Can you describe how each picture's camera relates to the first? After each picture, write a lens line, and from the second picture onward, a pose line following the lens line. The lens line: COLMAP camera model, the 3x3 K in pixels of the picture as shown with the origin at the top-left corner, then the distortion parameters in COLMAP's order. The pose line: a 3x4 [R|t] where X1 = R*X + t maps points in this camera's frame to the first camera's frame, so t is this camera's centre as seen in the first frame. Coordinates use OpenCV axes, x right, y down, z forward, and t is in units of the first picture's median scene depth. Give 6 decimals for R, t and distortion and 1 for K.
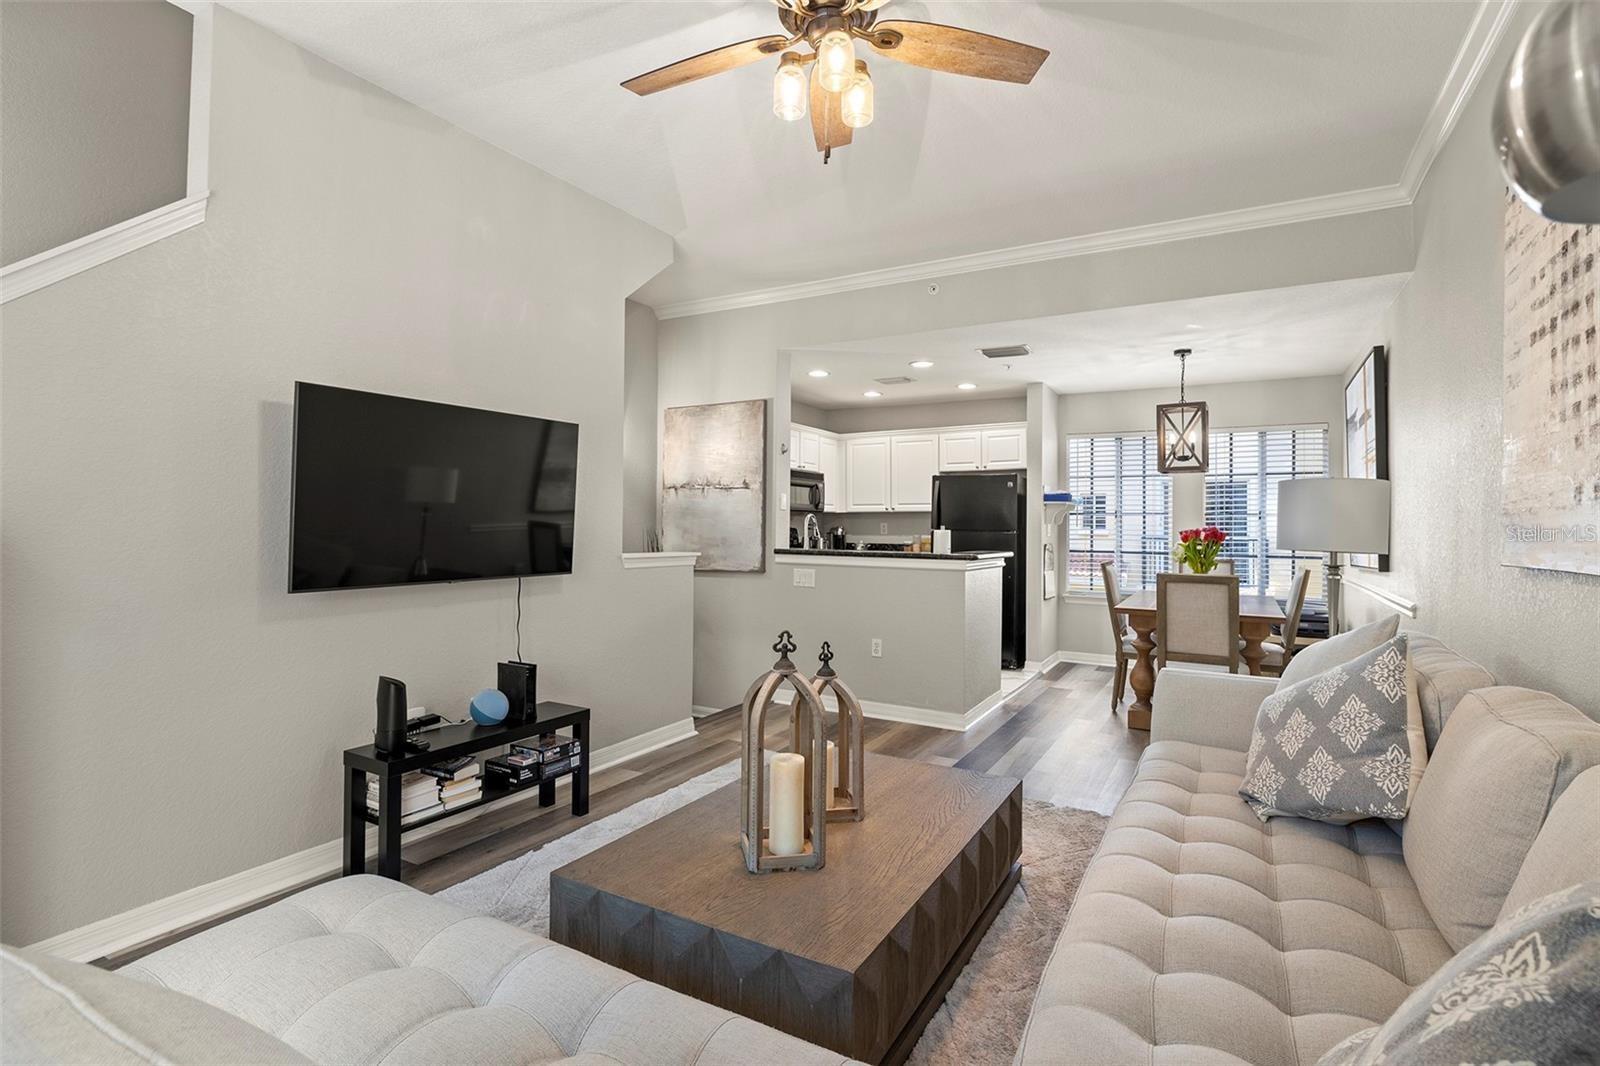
lens RADIAL K [[788.9, 0, 800.2], [0, 788.9, 520.7], [0, 0, 1]] dist [-0.001711, -0.000098]
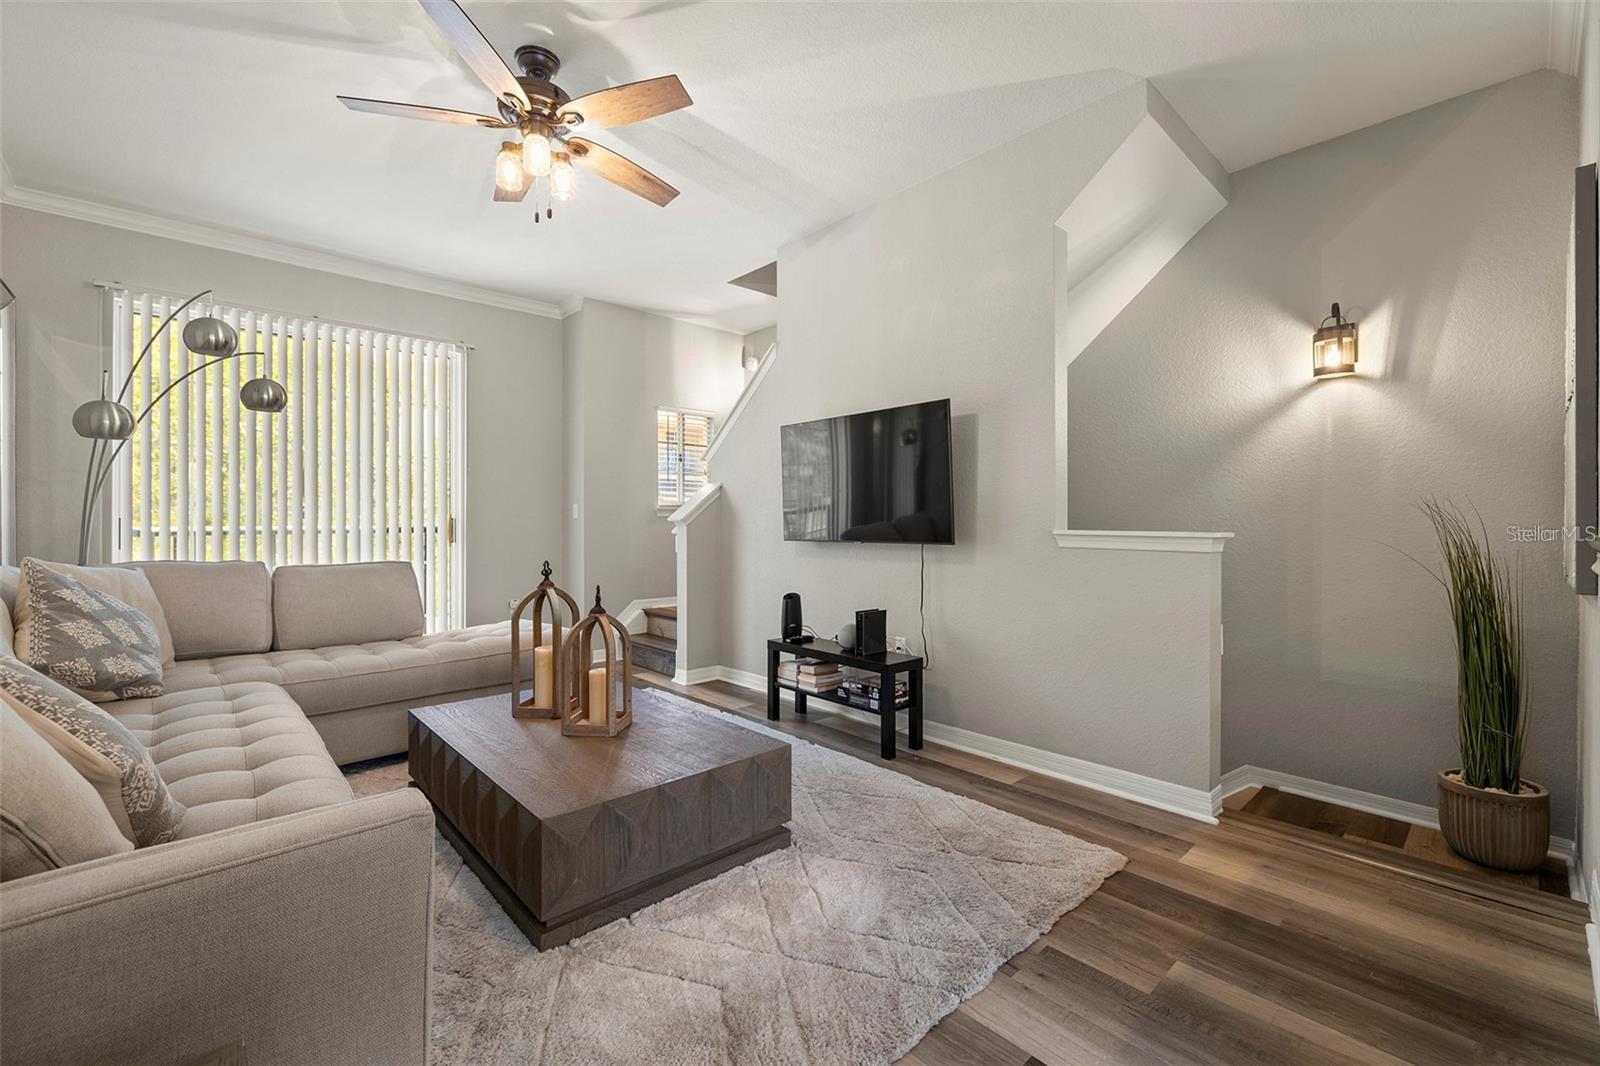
lens RADIAL K [[693.8, 0, 805.0], [0, 693.8, 521.8], [0, 0, 1]] dist [0.012272, -0.001633]
pose [[-0.308431, -0.003037, -0.951242, 0.656158], [0.003159, 0.999986, -0.004217, 0.040270], [0.951241, -0.004306, -0.308417, 1.132757]]
